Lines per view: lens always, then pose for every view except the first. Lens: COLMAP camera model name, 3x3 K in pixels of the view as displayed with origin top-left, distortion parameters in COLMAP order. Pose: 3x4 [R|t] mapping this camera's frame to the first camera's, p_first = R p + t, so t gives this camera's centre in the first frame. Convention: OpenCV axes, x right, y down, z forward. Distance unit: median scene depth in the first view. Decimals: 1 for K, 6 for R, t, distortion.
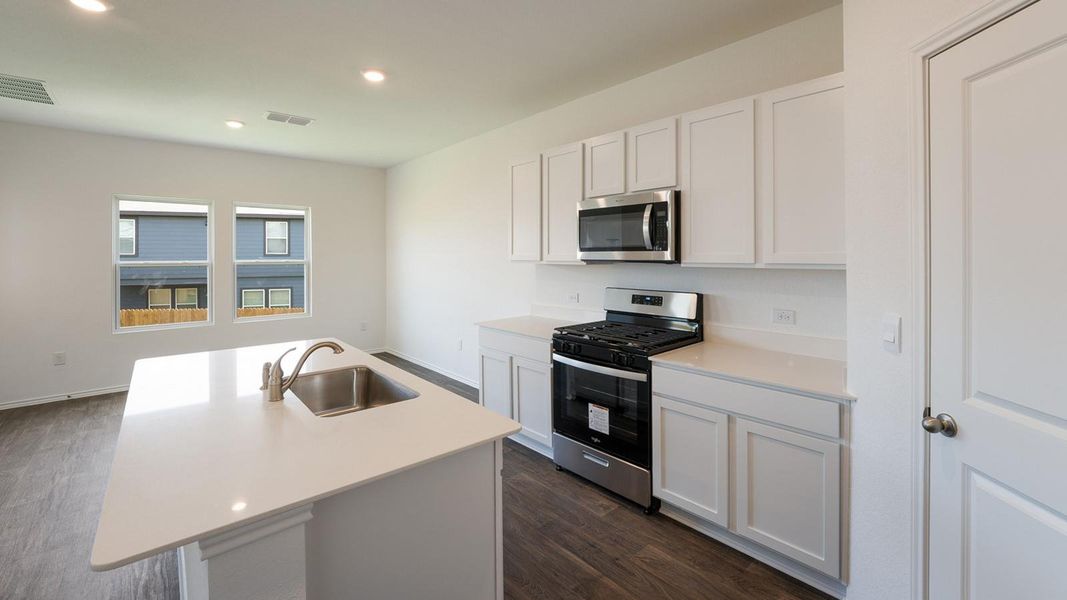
lens RADIAL K [[442.6, 0, 535.5], [0, 442.6, 256.1], [0, 0, 1]] dist [-0.005994, -0.000975]
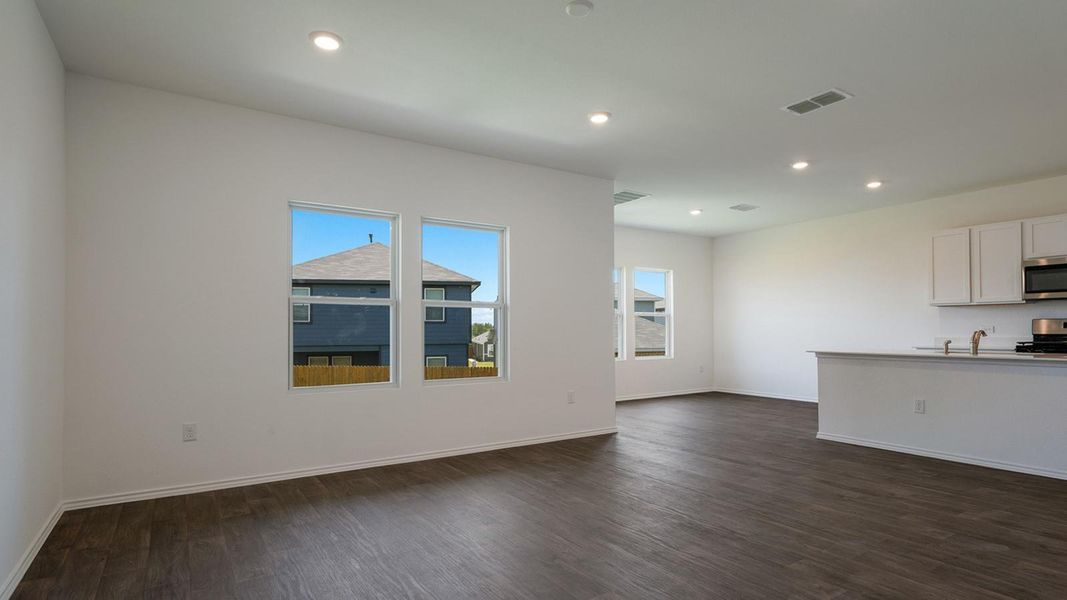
lens RADIAL K [[525.4, 0, 528.3], [0, 525.4, 324.5], [0, 0, 1]] dist [-0.005396, 0.000562]
pose [[0.989633, -0.002320, -0.143599, -1.571756], [0.000327, 0.999903, -0.013905, 0.141894], [0.143618, 0.013714, 0.989538, -1.206975]]
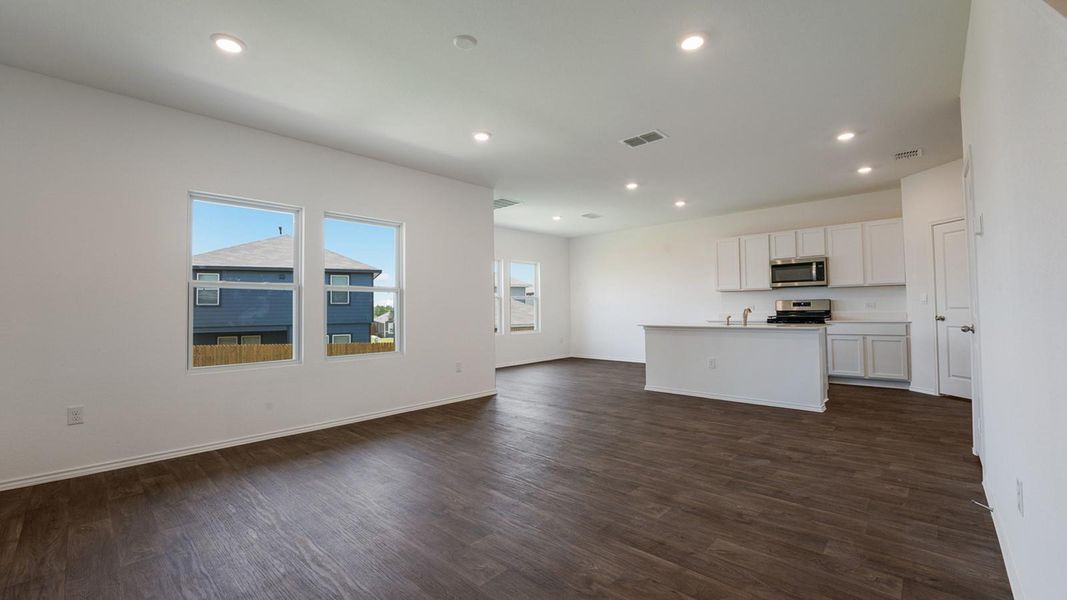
lens RADIAL K [[442.6, 0, 537.2], [0, 442.6, 293.2], [0, 0, 1]] dist [-0.005994, -0.000975]
pose [[0.993434, -0.005100, 0.114290, -1.571888], [0.009966, 0.999066, -0.042042, 0.143582], [-0.113969, 0.042905, 0.992557, -1.267266]]
